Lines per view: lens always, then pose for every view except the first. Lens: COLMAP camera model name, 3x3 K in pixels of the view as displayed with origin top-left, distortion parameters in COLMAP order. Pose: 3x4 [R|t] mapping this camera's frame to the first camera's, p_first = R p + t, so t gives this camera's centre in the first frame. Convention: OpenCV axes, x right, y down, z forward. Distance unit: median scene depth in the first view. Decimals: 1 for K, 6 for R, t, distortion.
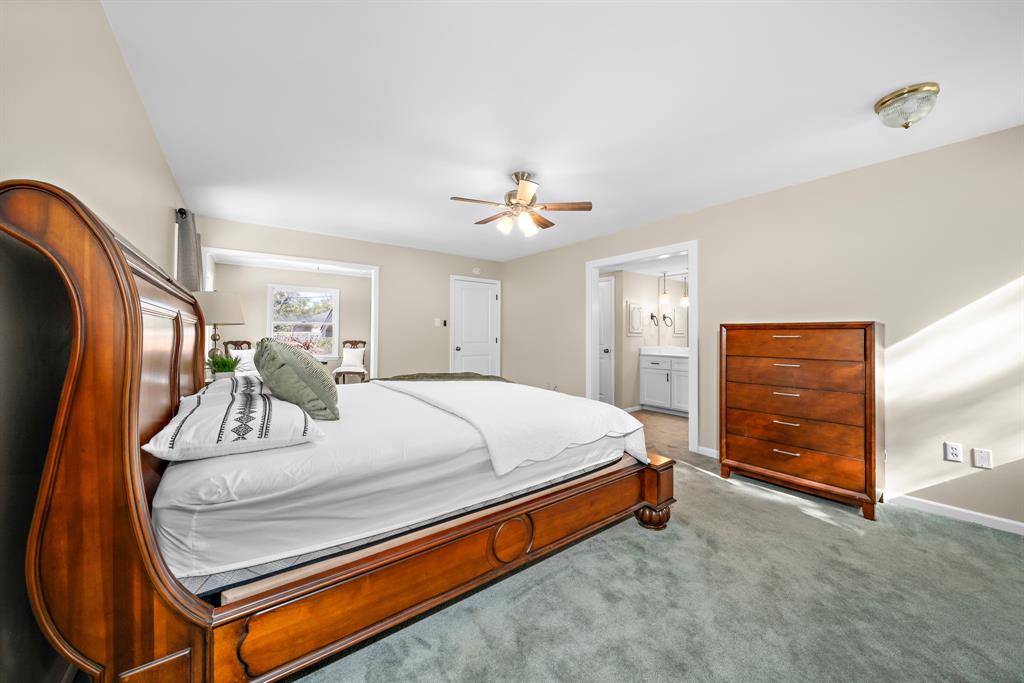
lens RADIAL K [[364.6, 0, 510.5], [0, 364.6, 334.9], [0, 0, 1]] dist [-0.000384, -0.000036]
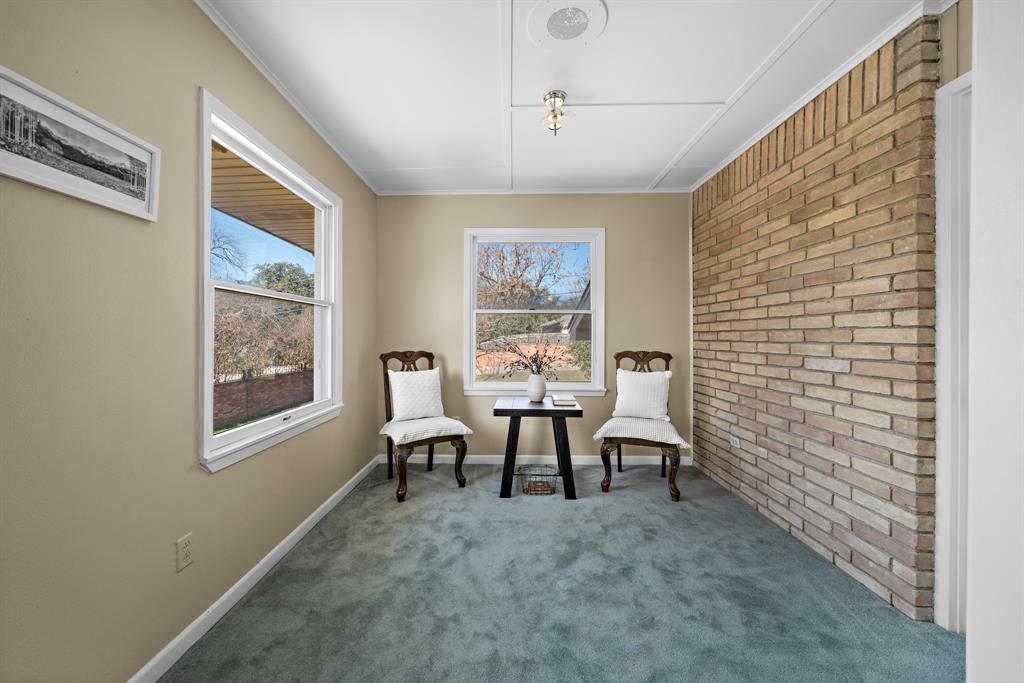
lens RADIAL K [[383.2, 0, 499.6], [0, 383.2, 342.0], [0, 0, 1]] dist [-0.000212, 0.000004]
pose [[0.774347, -0.000208, -0.632761, -0.288979], [0.007717, 0.999929, 0.009115, 0.000518], [0.632714, -0.011941, 0.774294, 0.585330]]
